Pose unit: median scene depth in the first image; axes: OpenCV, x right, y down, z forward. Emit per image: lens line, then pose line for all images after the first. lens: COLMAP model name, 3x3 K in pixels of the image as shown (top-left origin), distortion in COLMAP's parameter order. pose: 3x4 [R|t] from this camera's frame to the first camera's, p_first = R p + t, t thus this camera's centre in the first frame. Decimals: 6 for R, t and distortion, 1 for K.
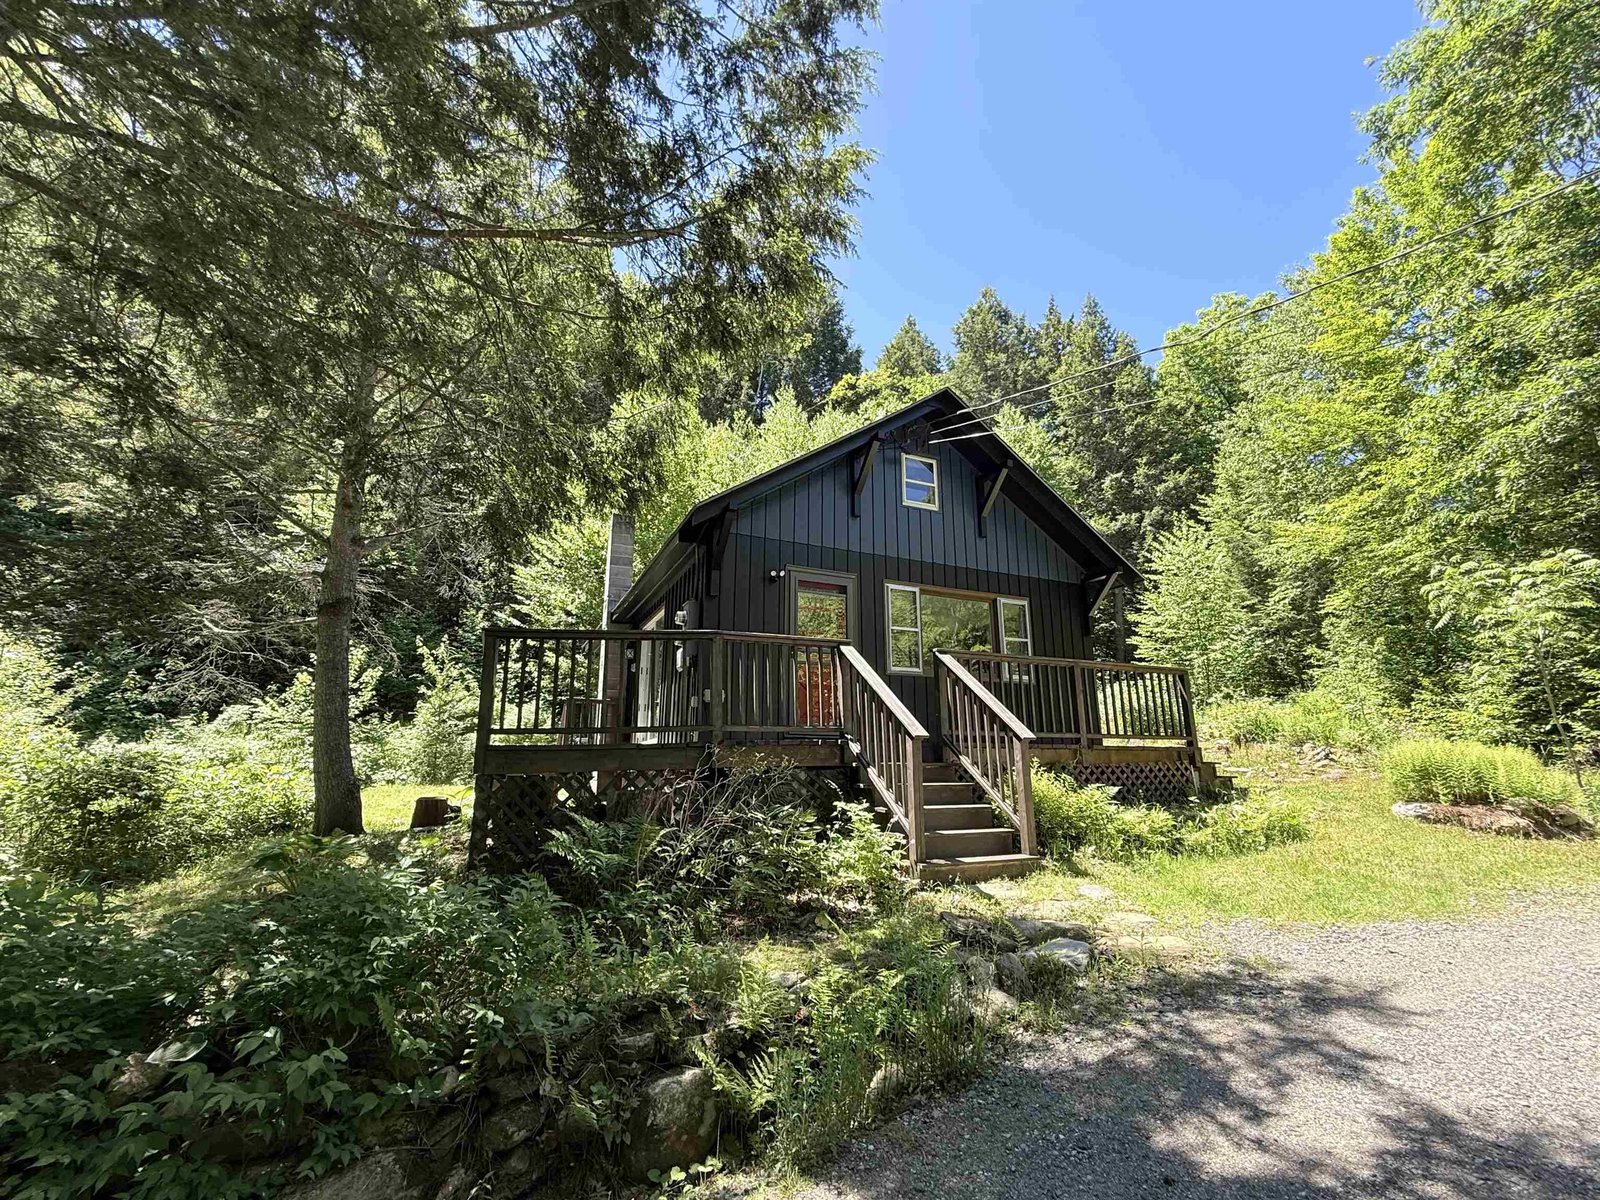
lens RADIAL K [[696.8, 0, 800.0], [0, 696.8, 600.0], [0, 0, 1]] dist [-0.000155, -0.000067]
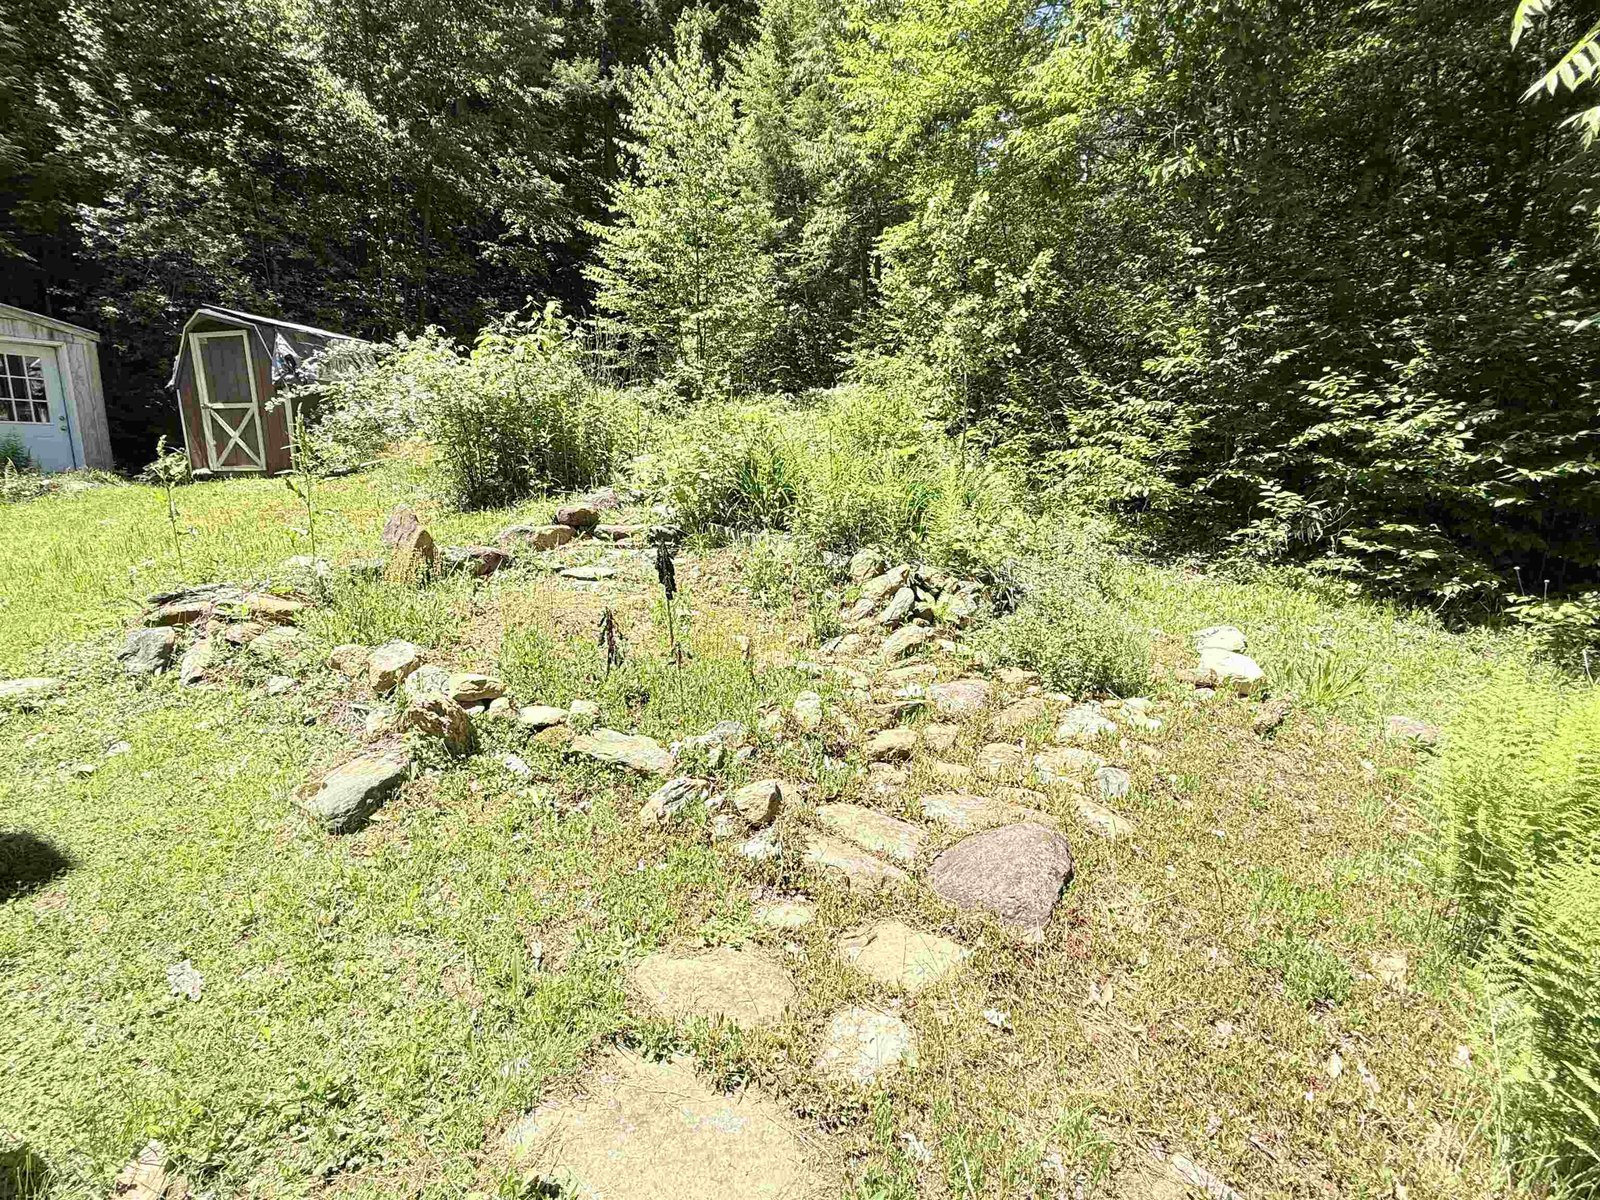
lens RADIAL K [[754.6, 0, 800.4], [0, 754.6, 602.7], [0, 0, 1]] dist [0.001004, 0.000406]
pose [[0.815400, -0.102566, 0.569740, 0.252554], [-0.146386, 0.915662, 0.374345, 0.050436], [-0.560084, -0.388643, 0.731616, 0.378798]]
